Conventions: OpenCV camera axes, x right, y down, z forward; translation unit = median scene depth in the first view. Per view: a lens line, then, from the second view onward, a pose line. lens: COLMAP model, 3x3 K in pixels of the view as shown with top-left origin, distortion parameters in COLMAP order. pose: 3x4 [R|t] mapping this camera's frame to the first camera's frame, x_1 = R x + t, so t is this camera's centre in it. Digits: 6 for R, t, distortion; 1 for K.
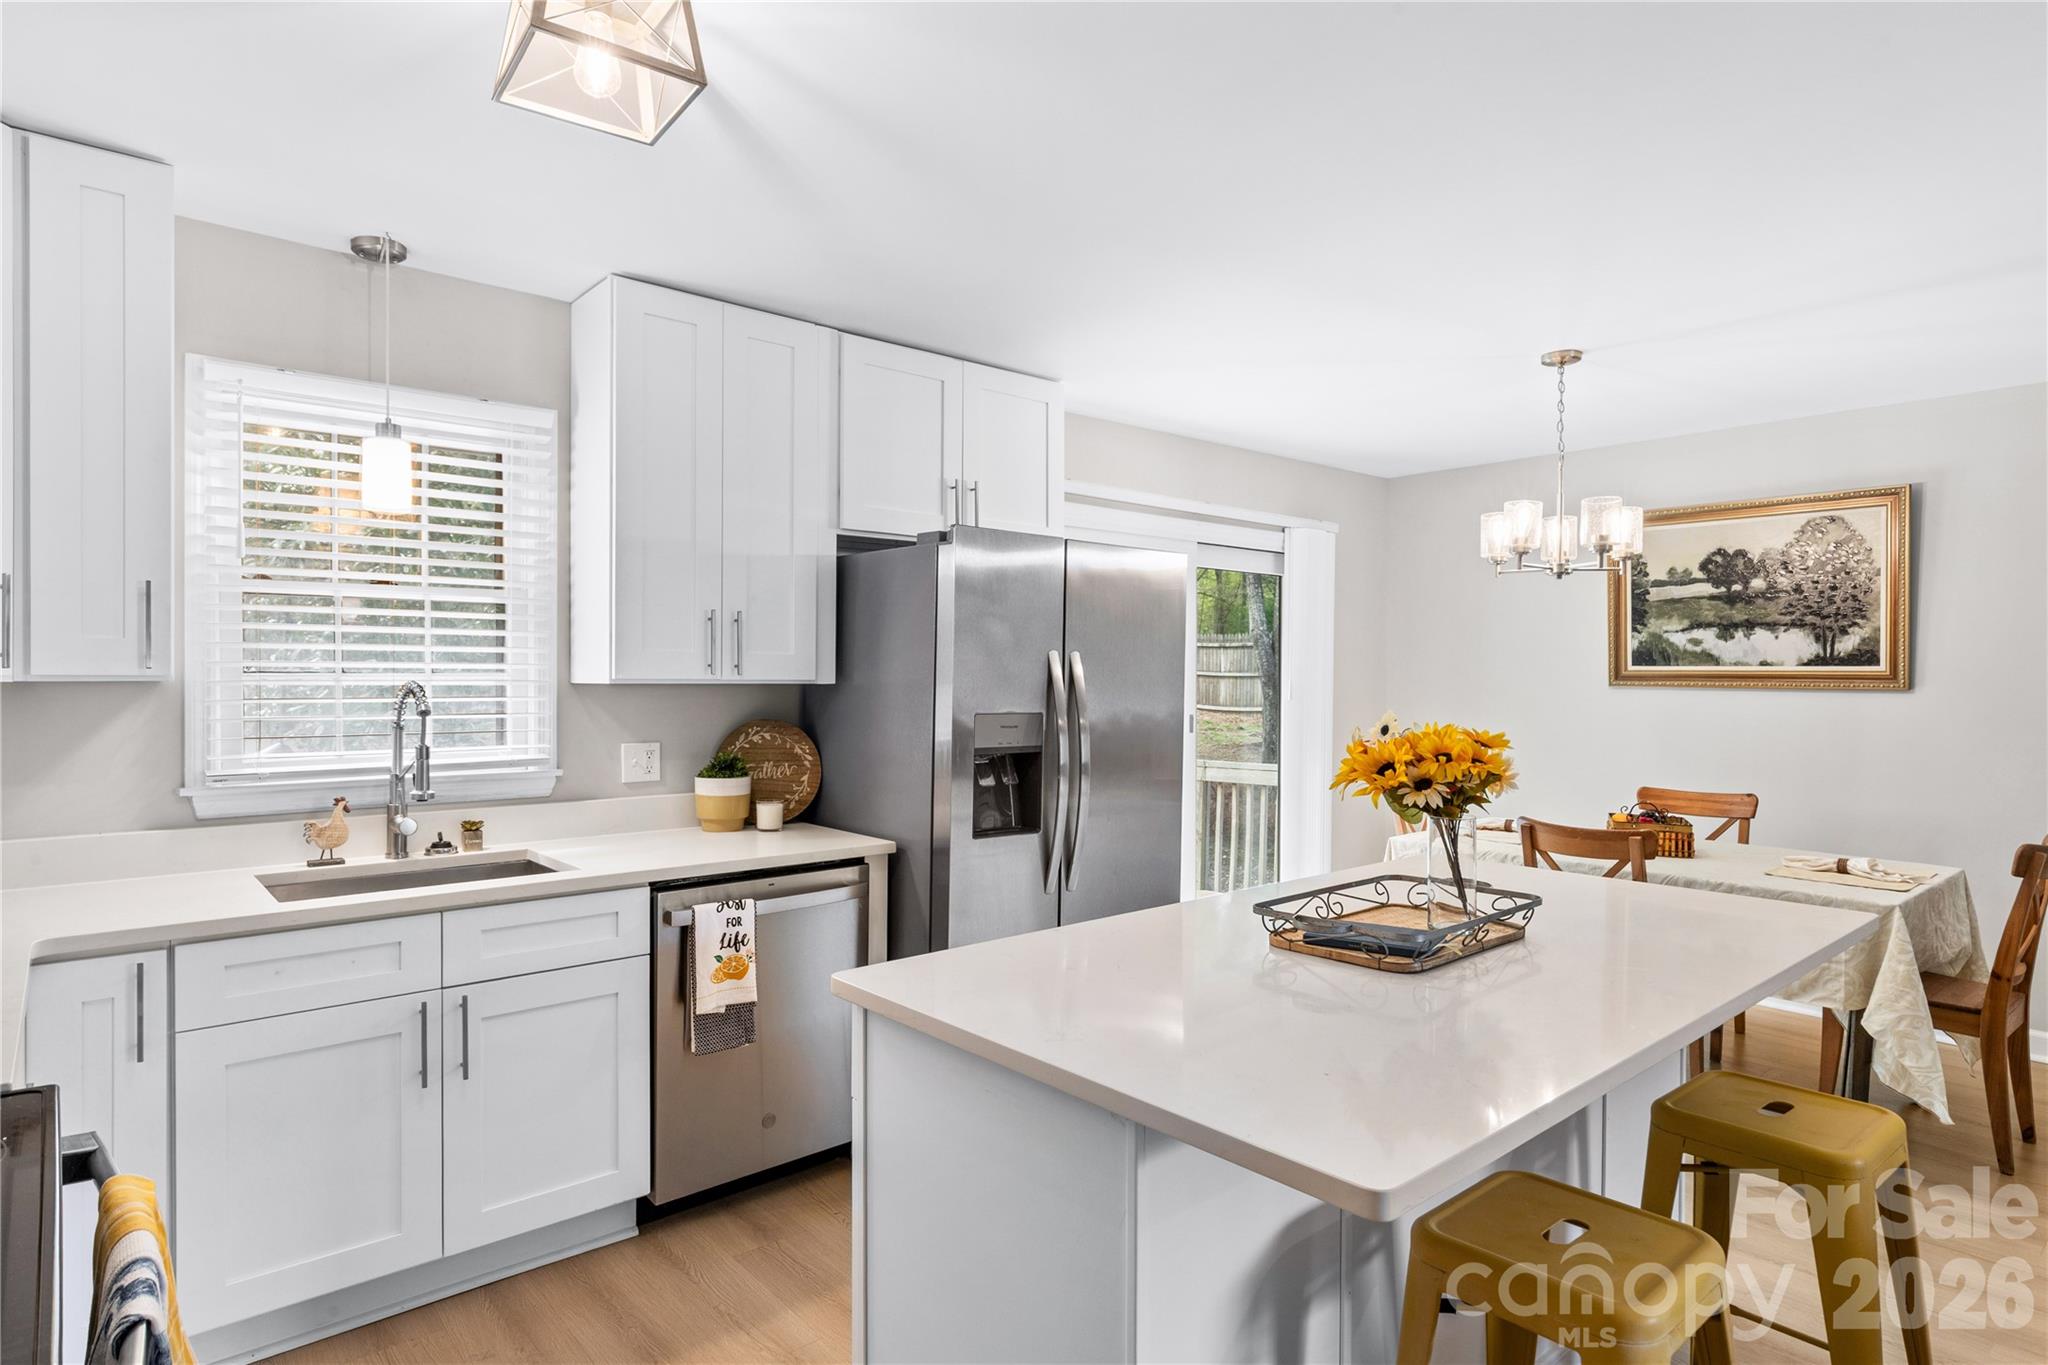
lens RADIAL K [[1126.8, 0, 1021.4], [0, 1126.8, 683.0], [0, 0, 1]] dist [0.002206, -0.000130]
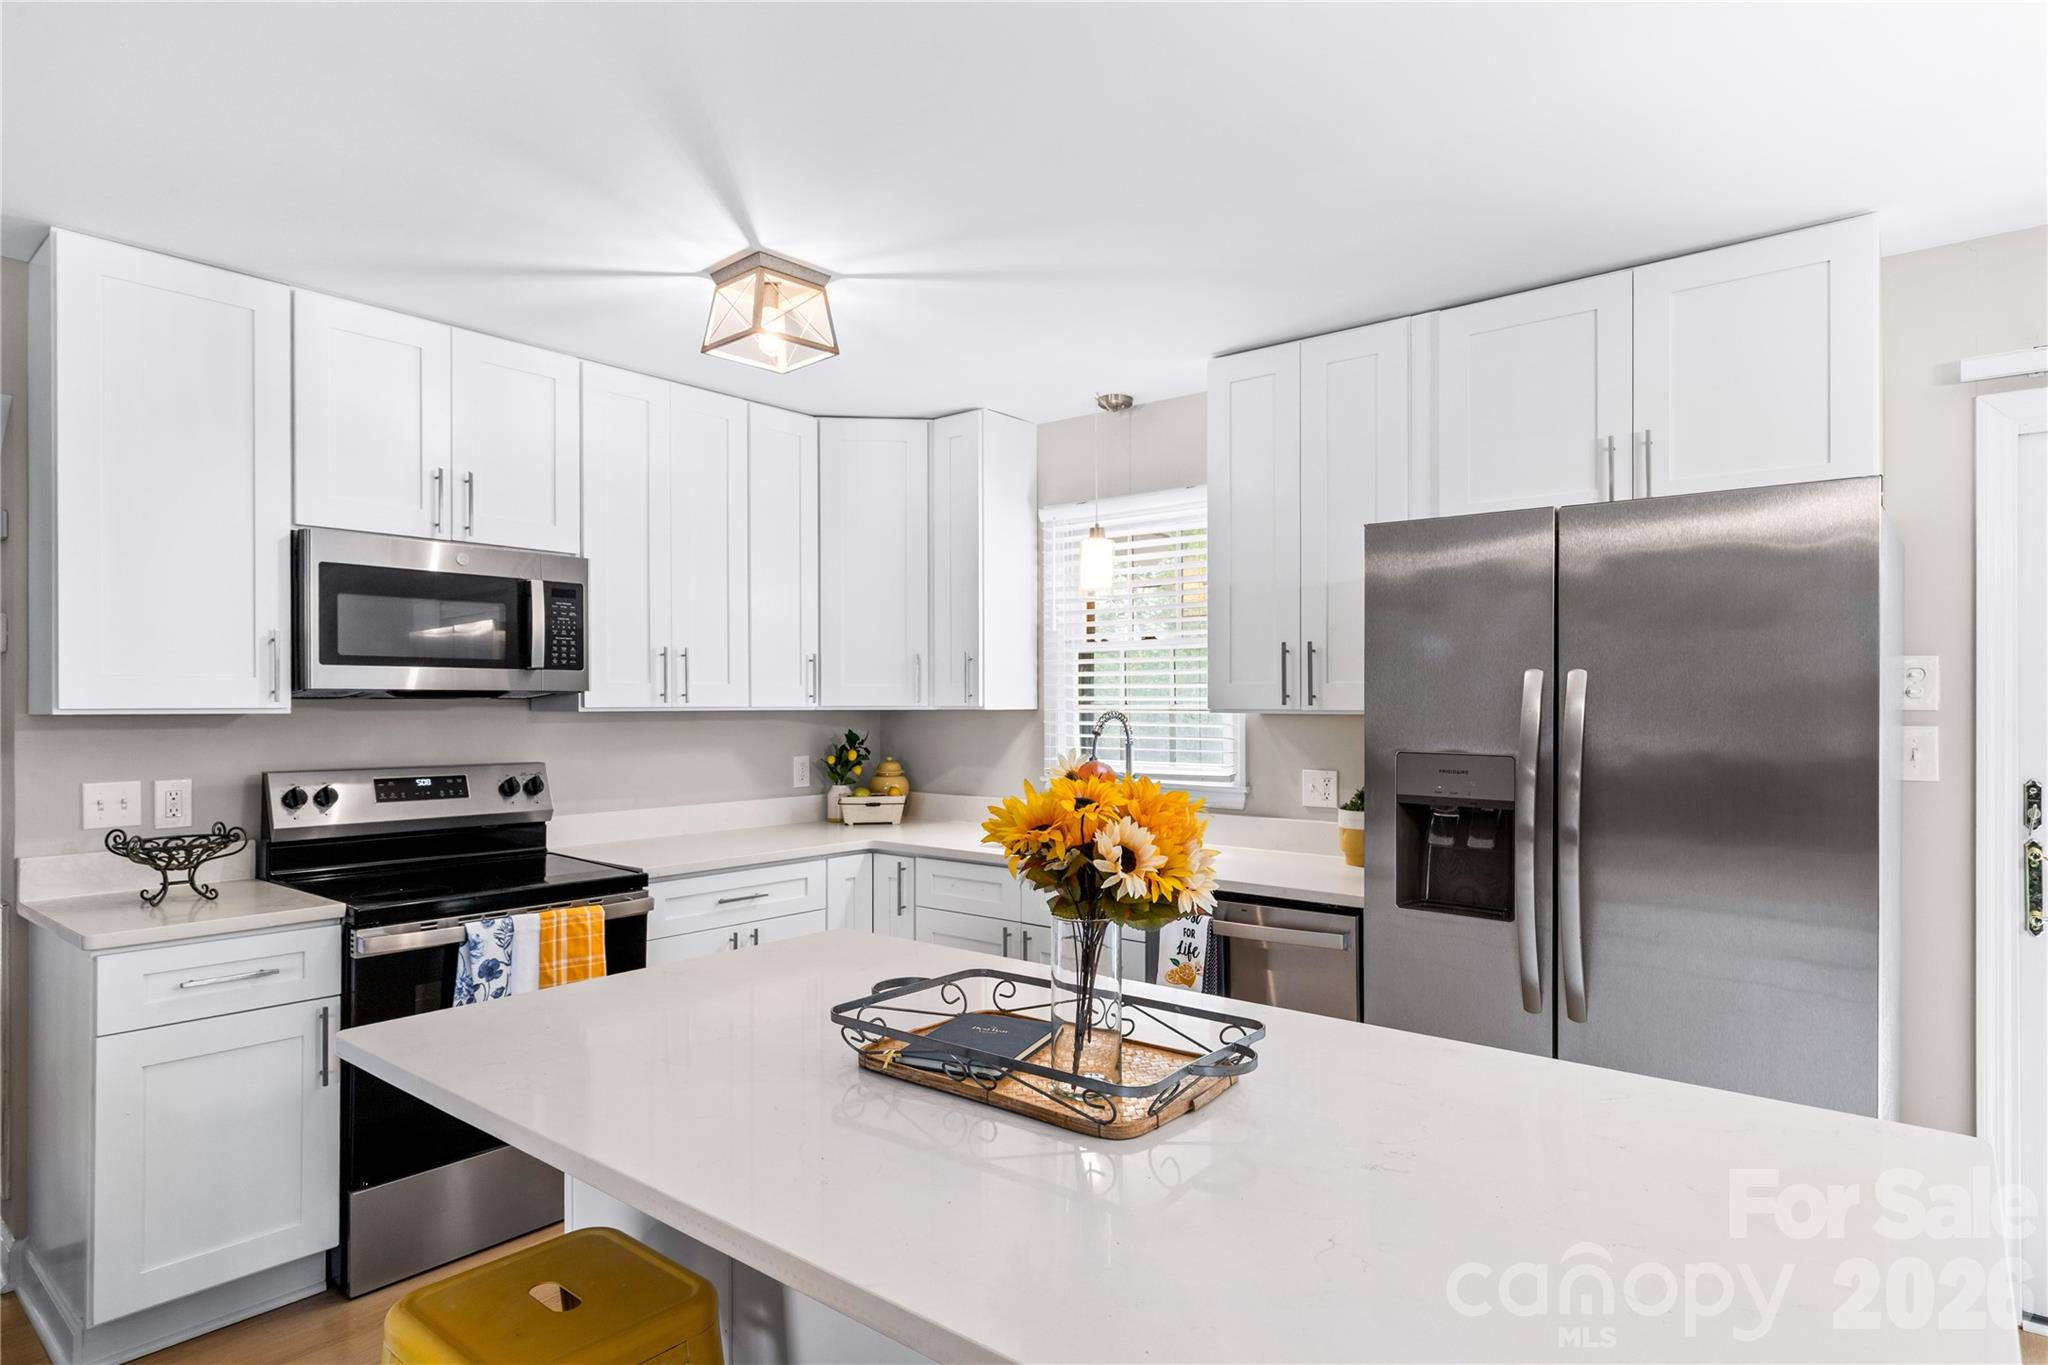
lens RADIAL K [[1126.8, 0, 1034.2], [0, 1126.8, 691.5], [0, 0, 1]] dist [0.002206, -0.000130]
pose [[0.189767, -0.014266, -0.981726, 0.781366], [-0.012178, 0.999783, -0.016882, -0.000052], [0.981754, 0.015159, 0.189552, 0.640934]]
